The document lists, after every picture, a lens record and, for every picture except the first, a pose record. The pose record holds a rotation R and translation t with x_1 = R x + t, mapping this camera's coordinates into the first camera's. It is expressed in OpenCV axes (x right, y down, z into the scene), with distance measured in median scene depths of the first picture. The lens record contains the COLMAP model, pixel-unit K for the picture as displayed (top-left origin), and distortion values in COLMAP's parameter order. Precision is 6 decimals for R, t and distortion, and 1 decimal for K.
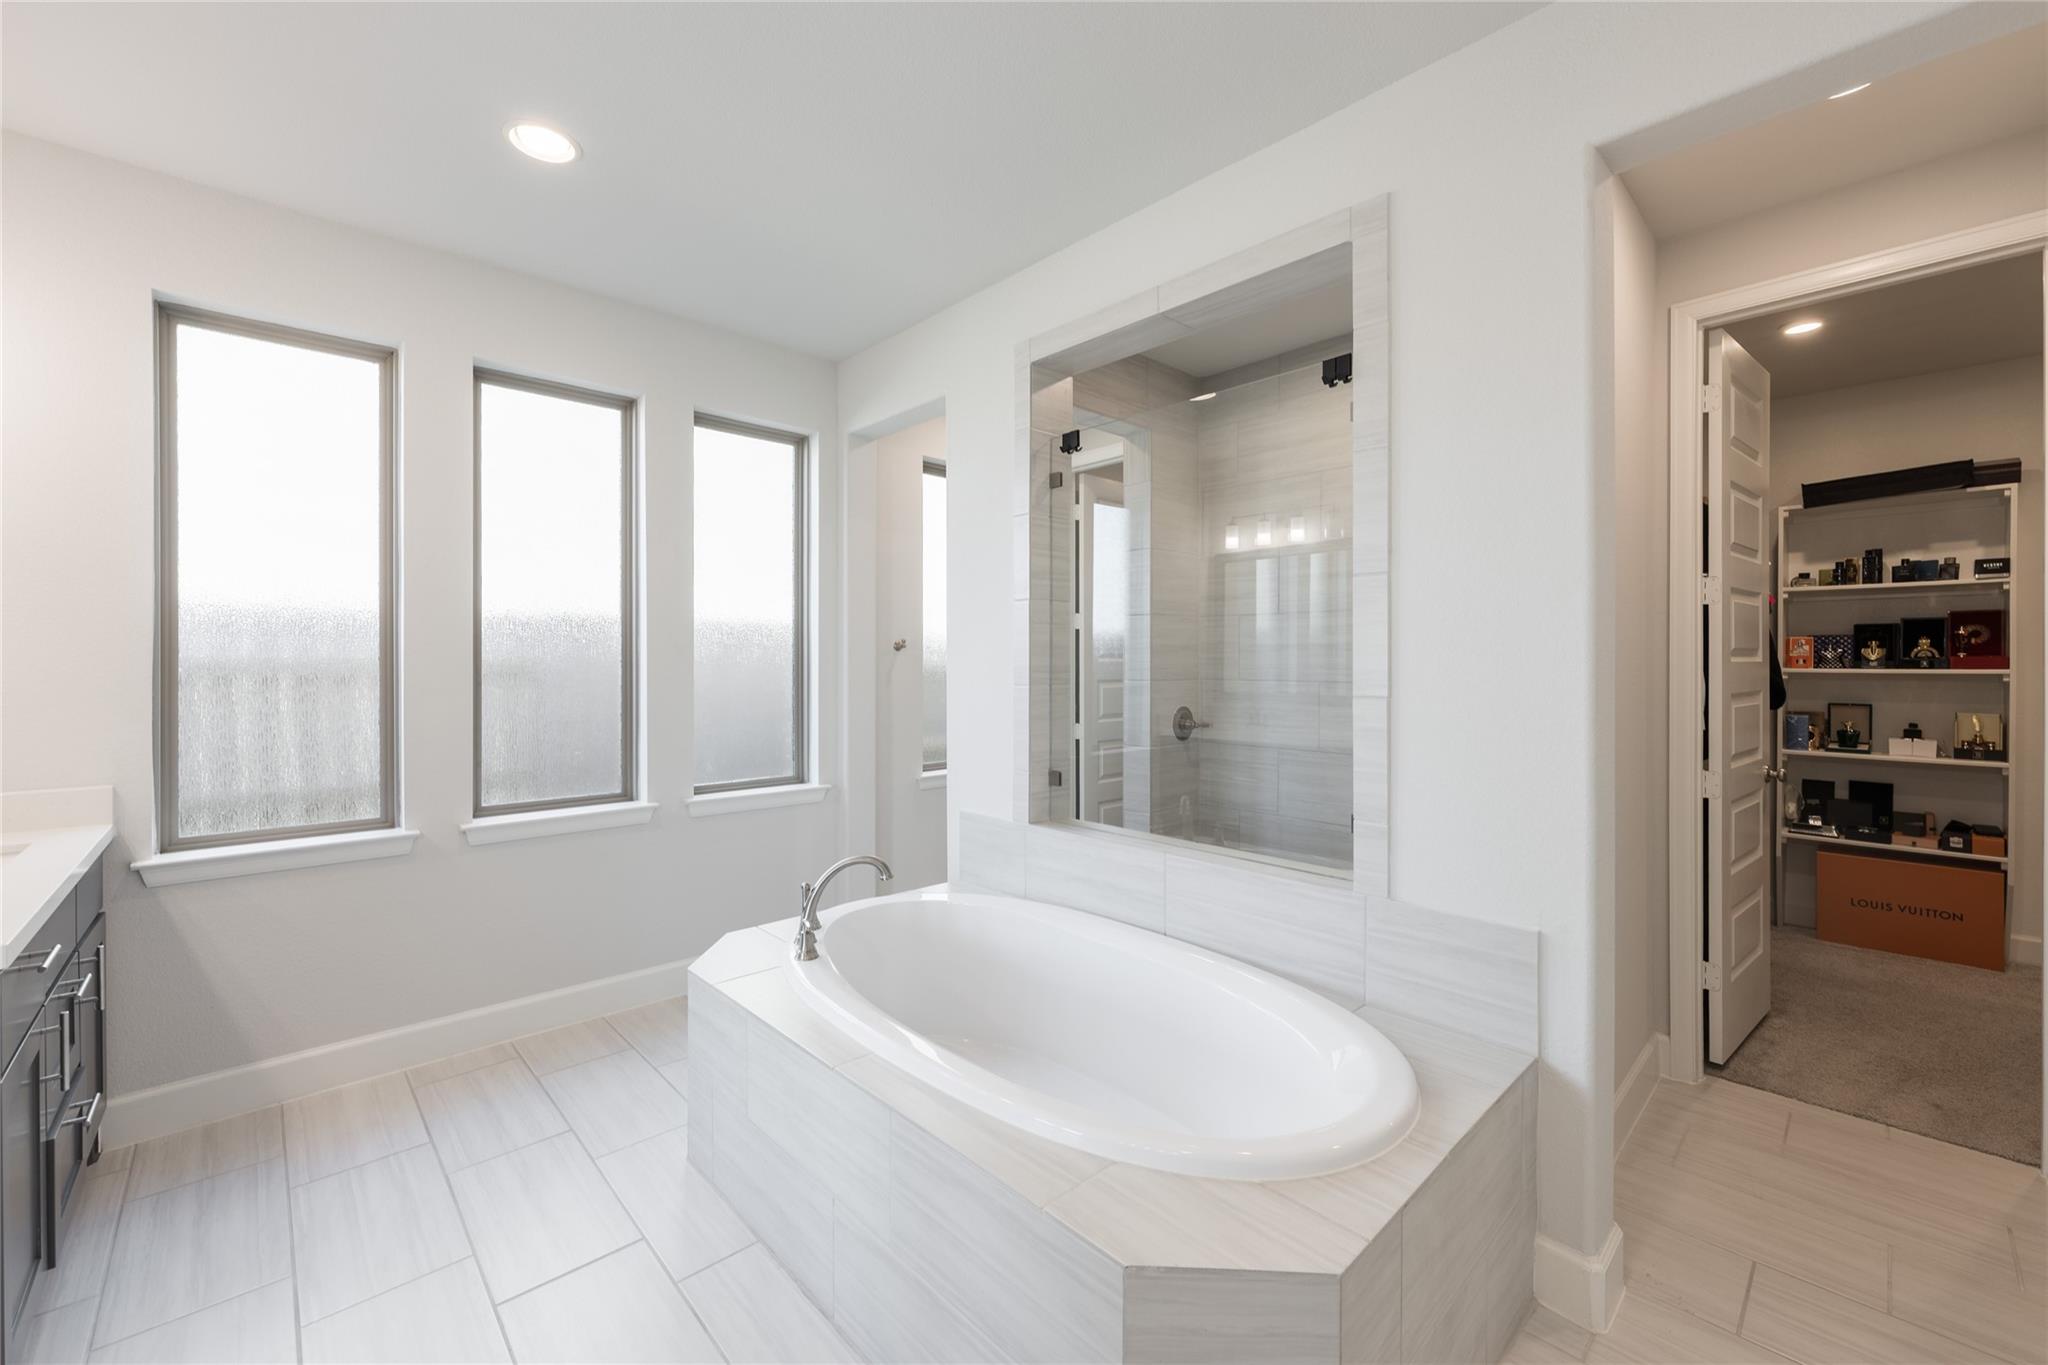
lens RADIAL K [[818.0, 0, 1021.6], [0, 818.0, 674.7], [0, 0, 1]] dist [0.000425, 0.000265]
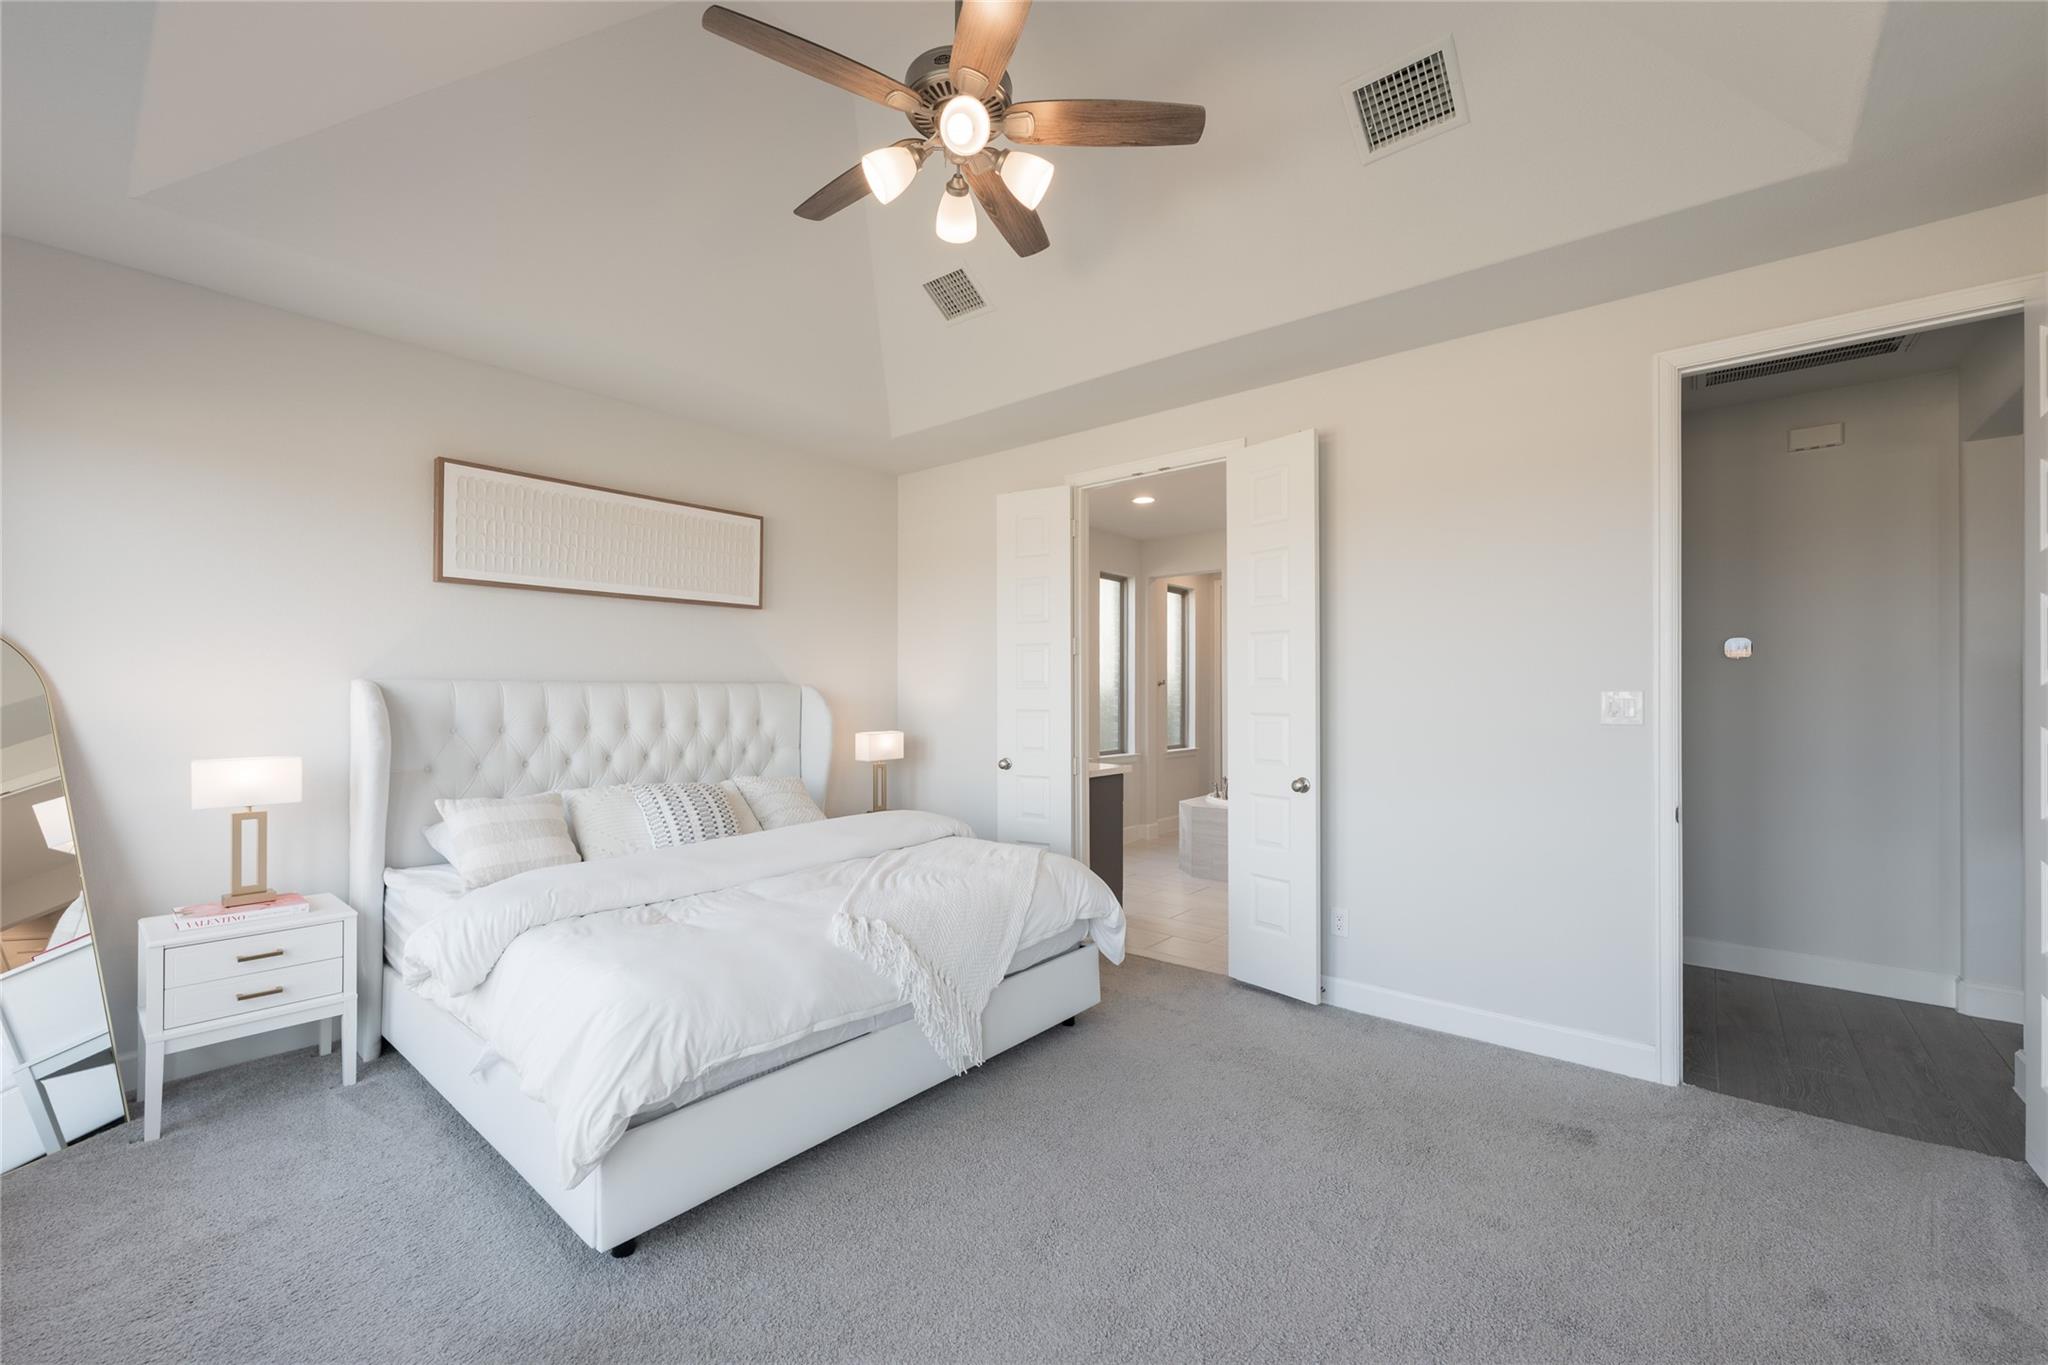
lens RADIAL K [[831.9, 0, 1028.2], [0, 831.9, 682.0], [0, 0, 1]] dist [-0.000583, 0.000227]
pose [[0.992140, 0.004708, 0.125044, -0.959214], [-0.002017, 0.999764, -0.021638, 0.007316], [-0.125117, 0.021216, 0.991915, -1.222488]]
